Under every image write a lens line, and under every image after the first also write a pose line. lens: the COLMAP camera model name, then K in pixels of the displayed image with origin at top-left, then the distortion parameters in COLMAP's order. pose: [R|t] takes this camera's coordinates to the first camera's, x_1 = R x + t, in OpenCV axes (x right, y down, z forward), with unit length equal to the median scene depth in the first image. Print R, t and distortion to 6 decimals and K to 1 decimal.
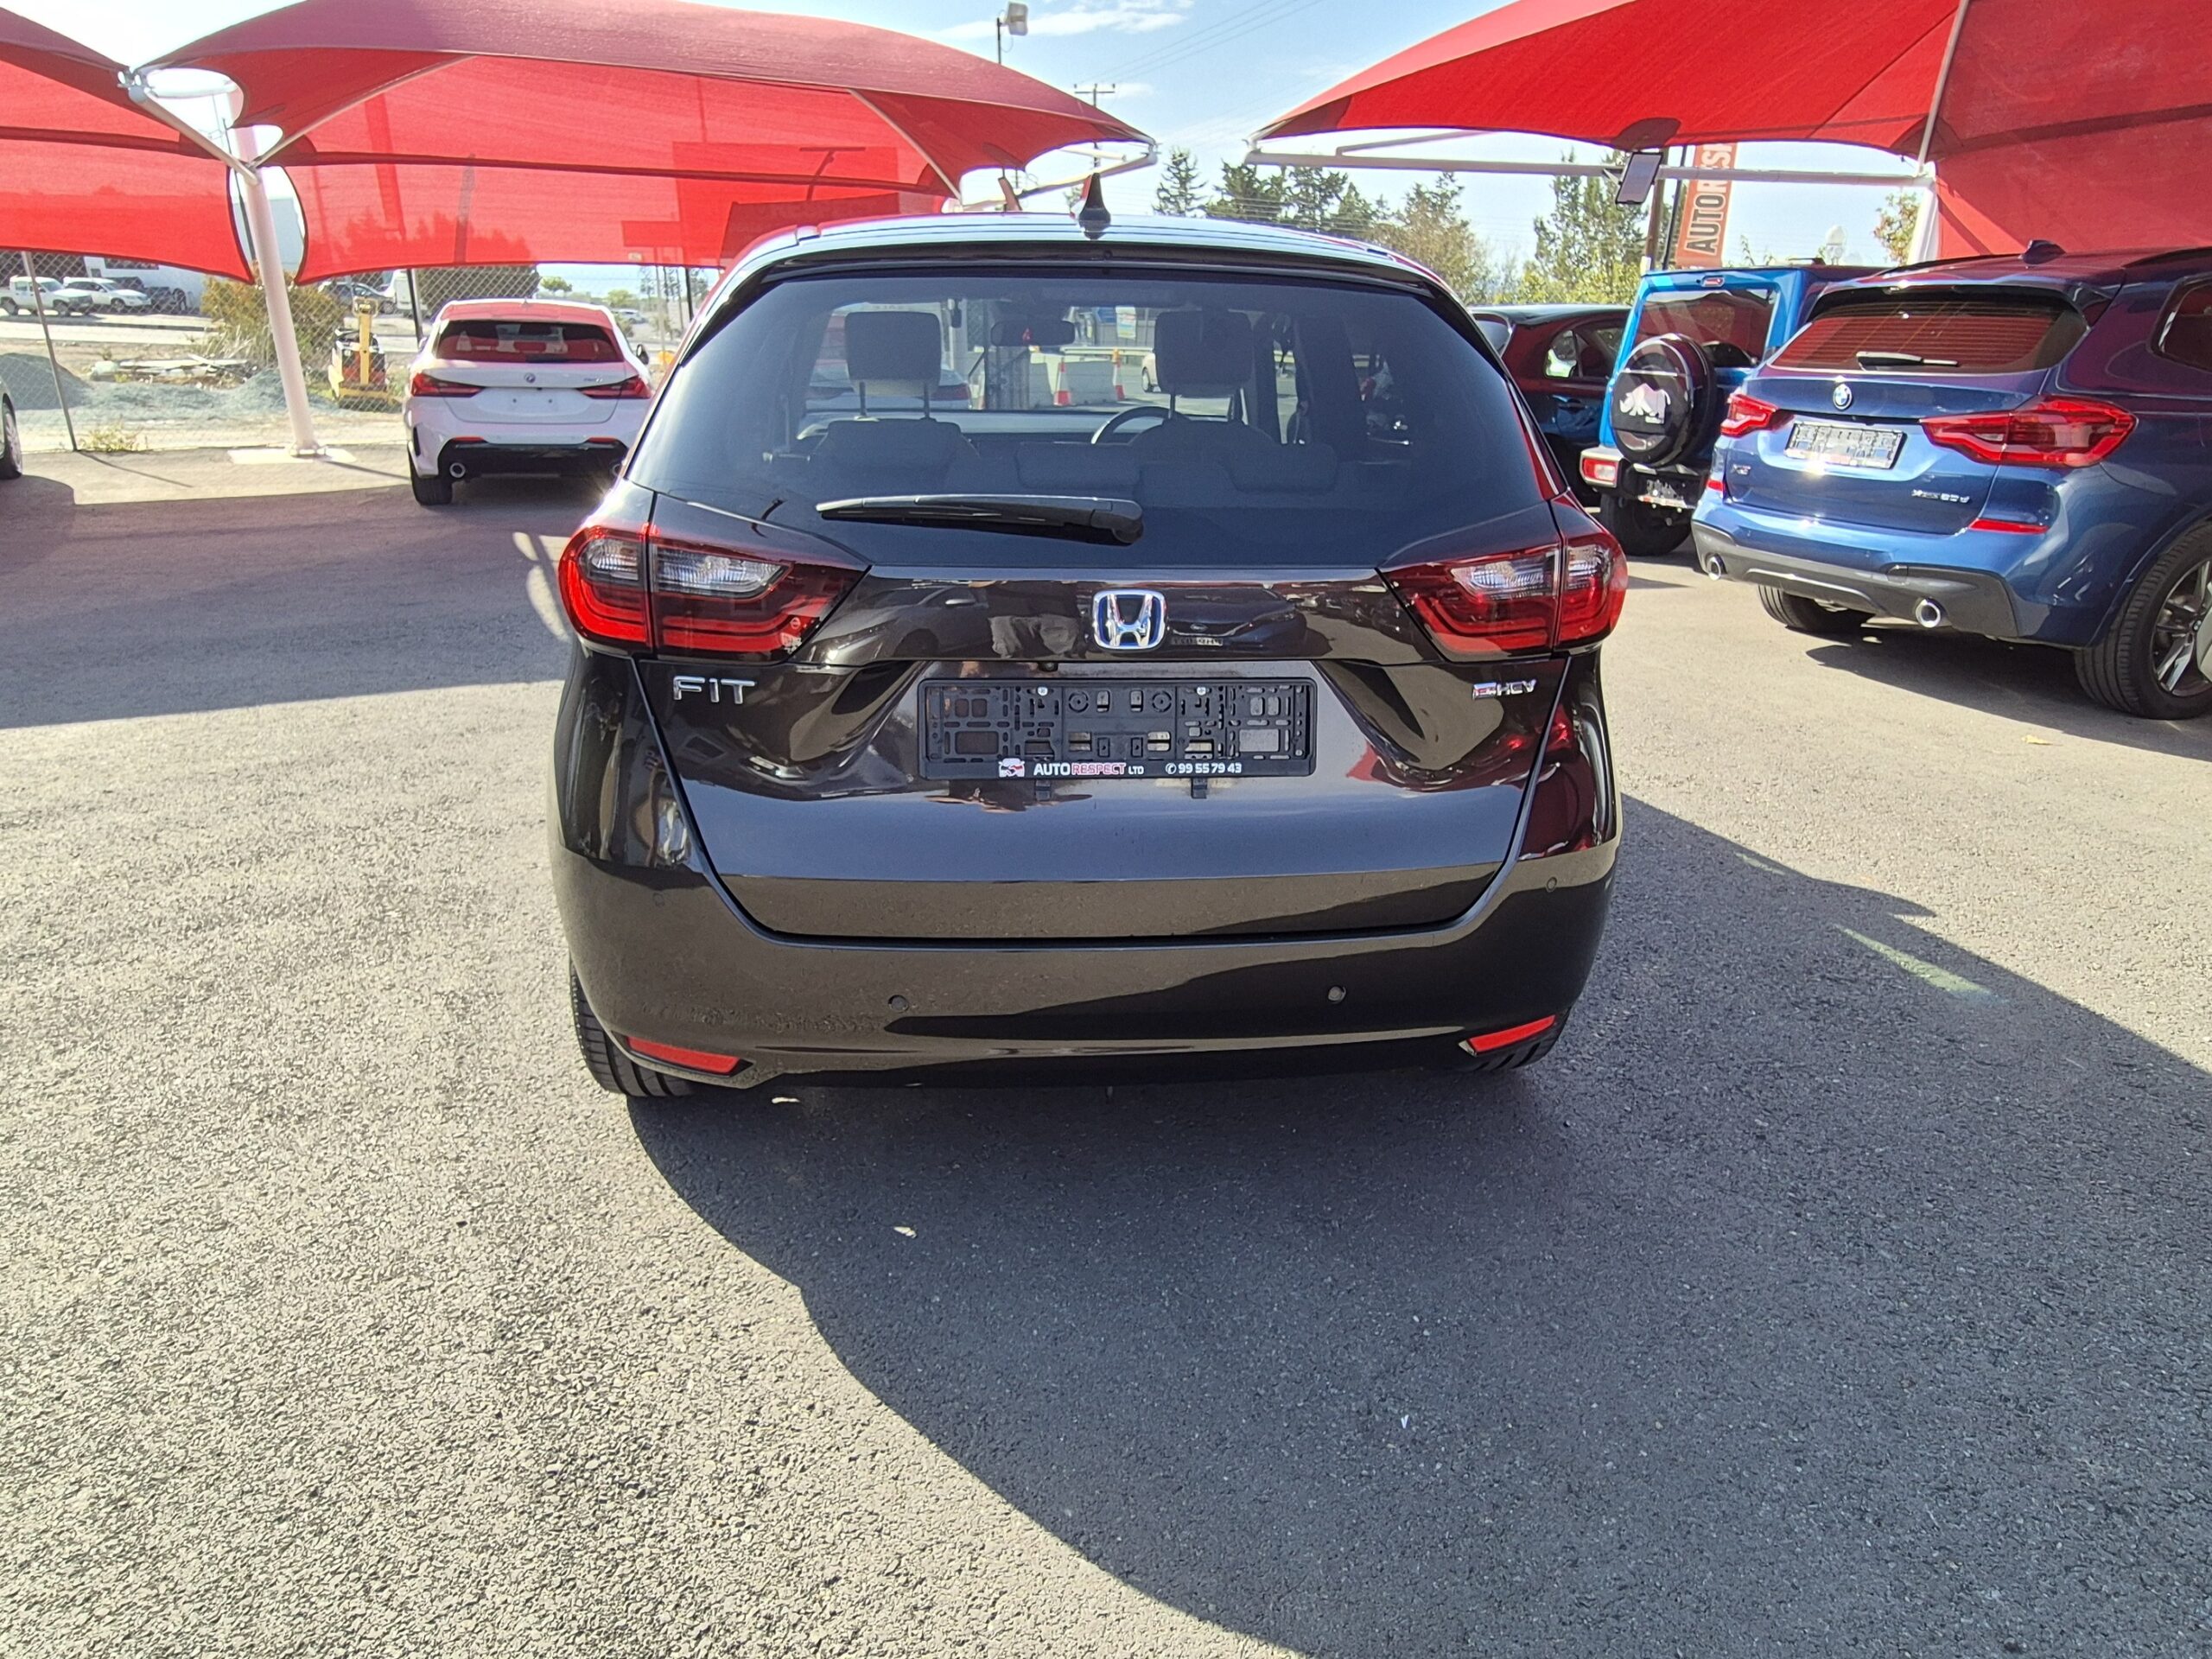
lens RADIAL K [[1434.5, 0, 1077.1], [0, 1434.5, 830.3], [0, 0, 1]] dist [-0.002030, 0.001986]
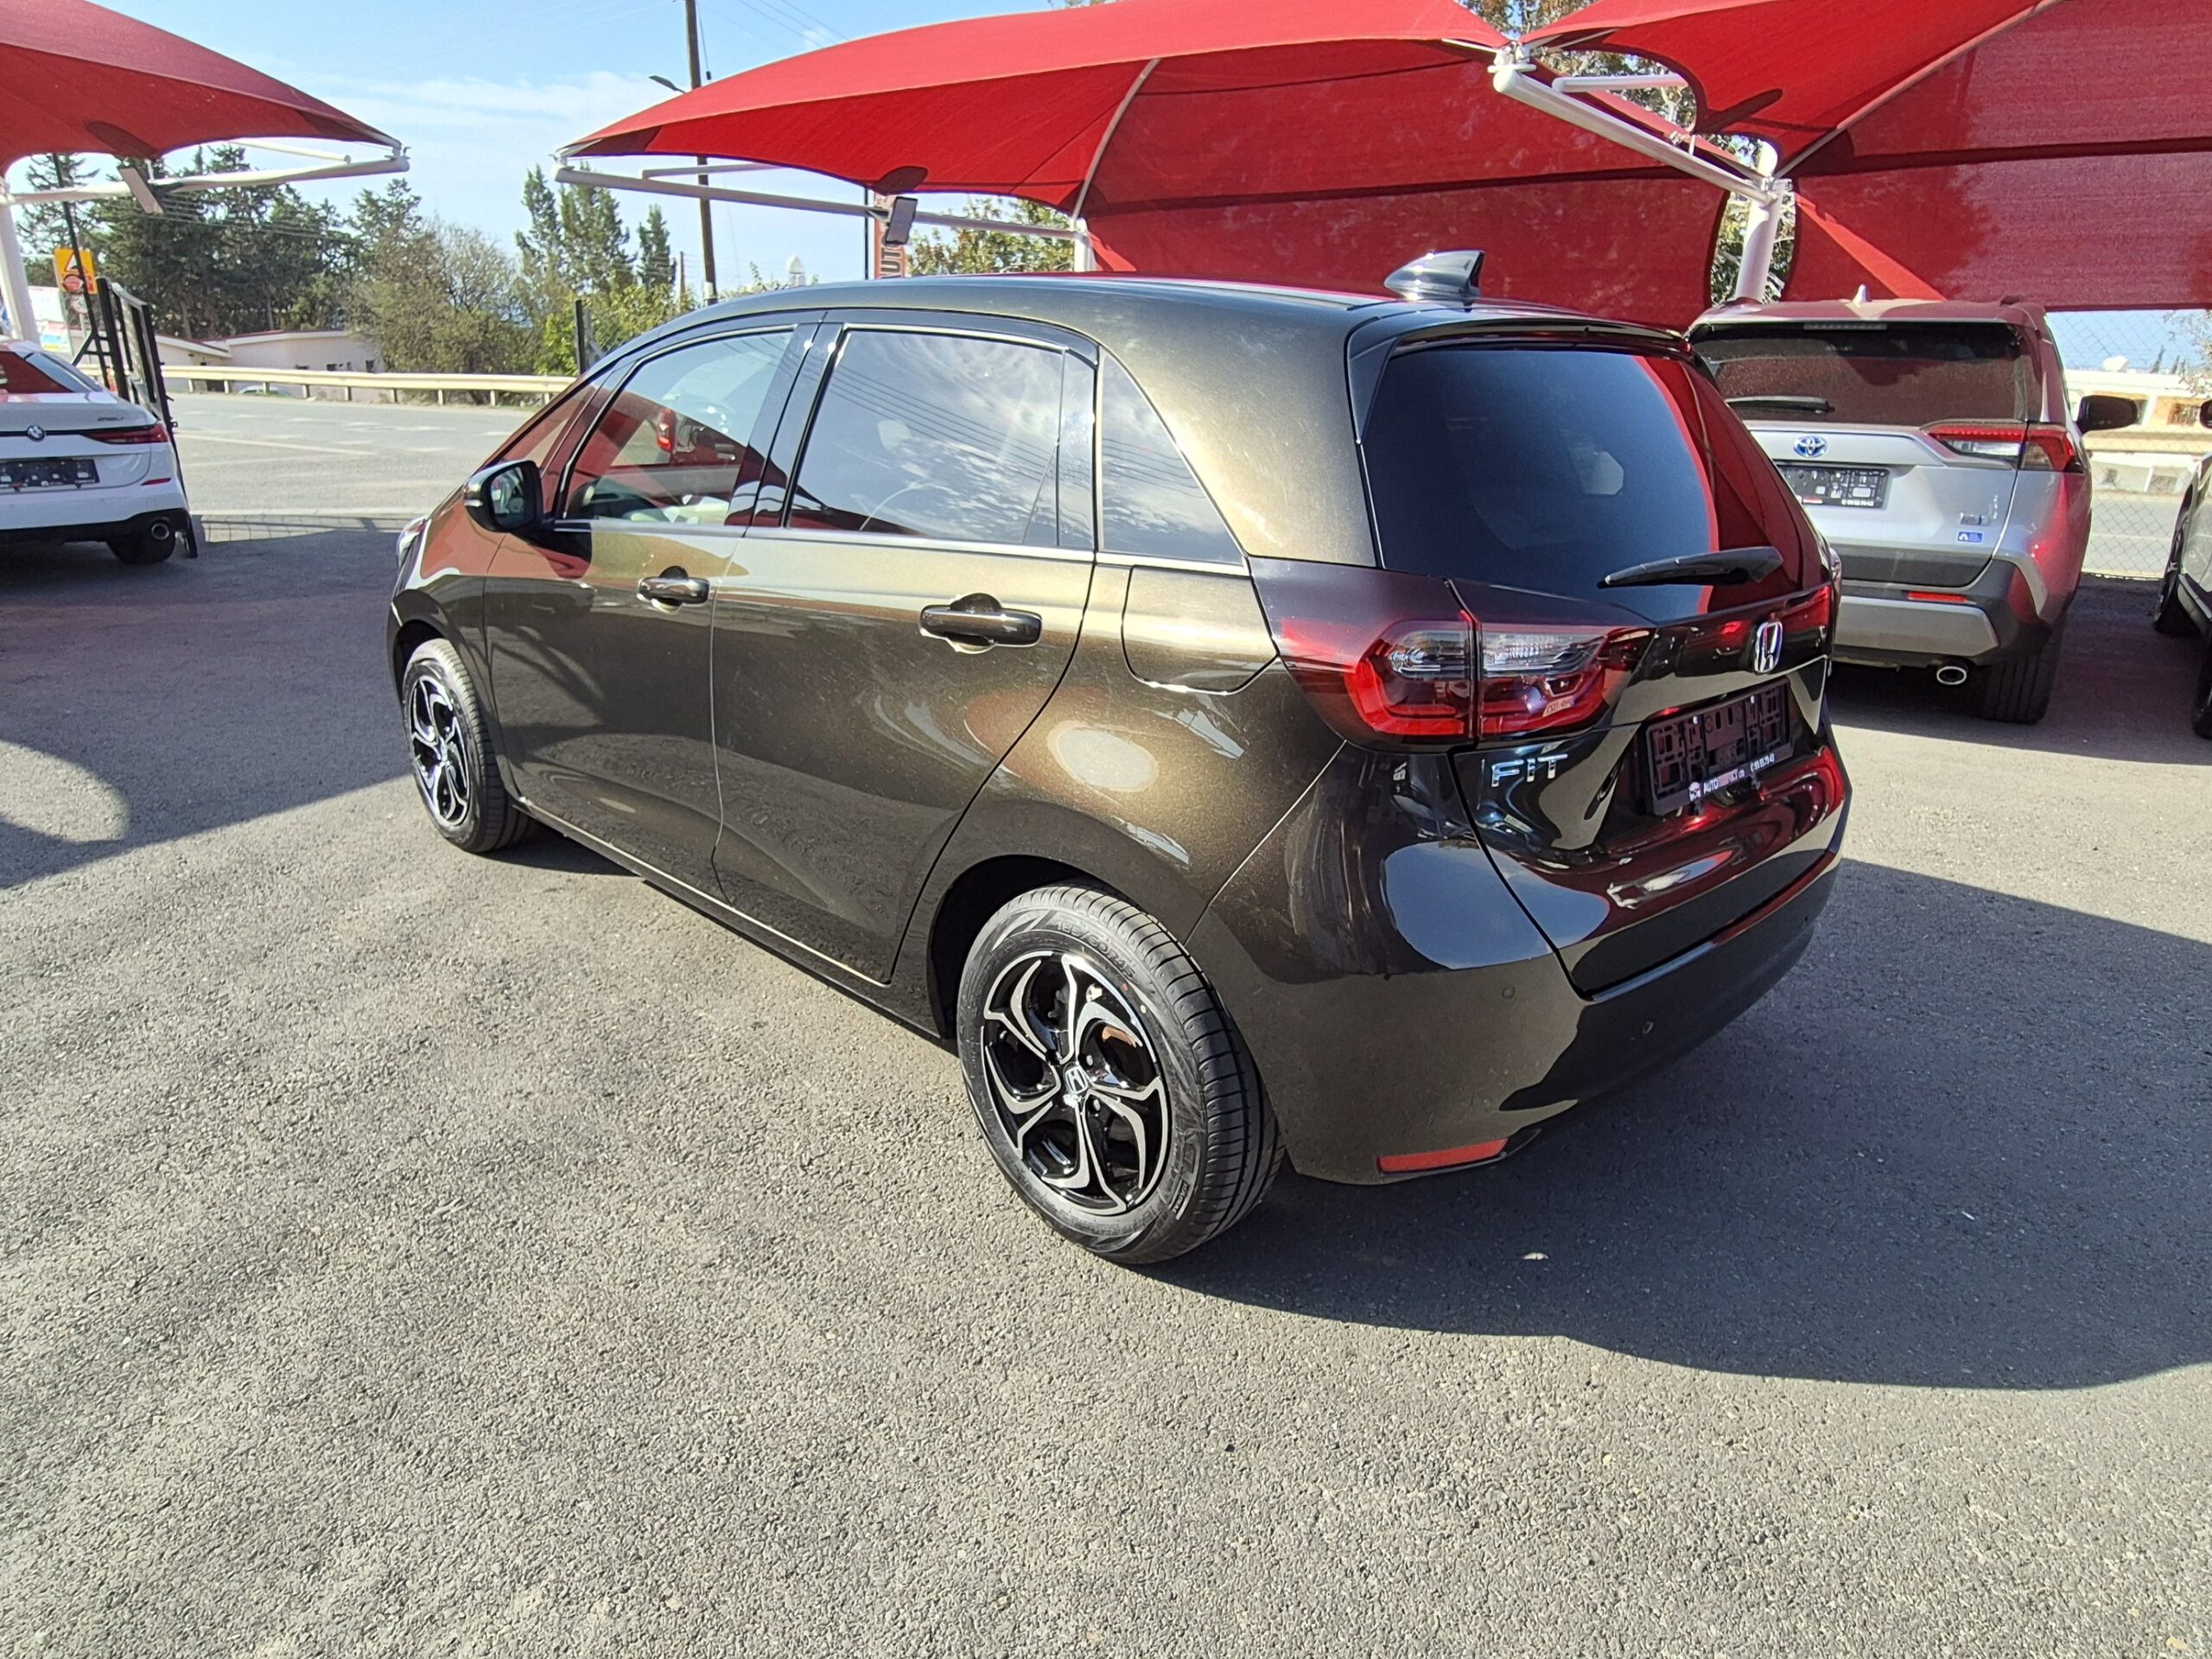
lens RADIAL K [[1434.5, 0, 1077.1], [0, 1434.5, 830.3], [0, 0, 1]] dist [-0.002030, 0.001986]
pose [[0.766807, -0.201200, 0.609529, -0.174373], [0.206875, 0.976398, 0.062045, -0.028910], [-0.607626, 0.078520, 0.790332, 0.064516]]
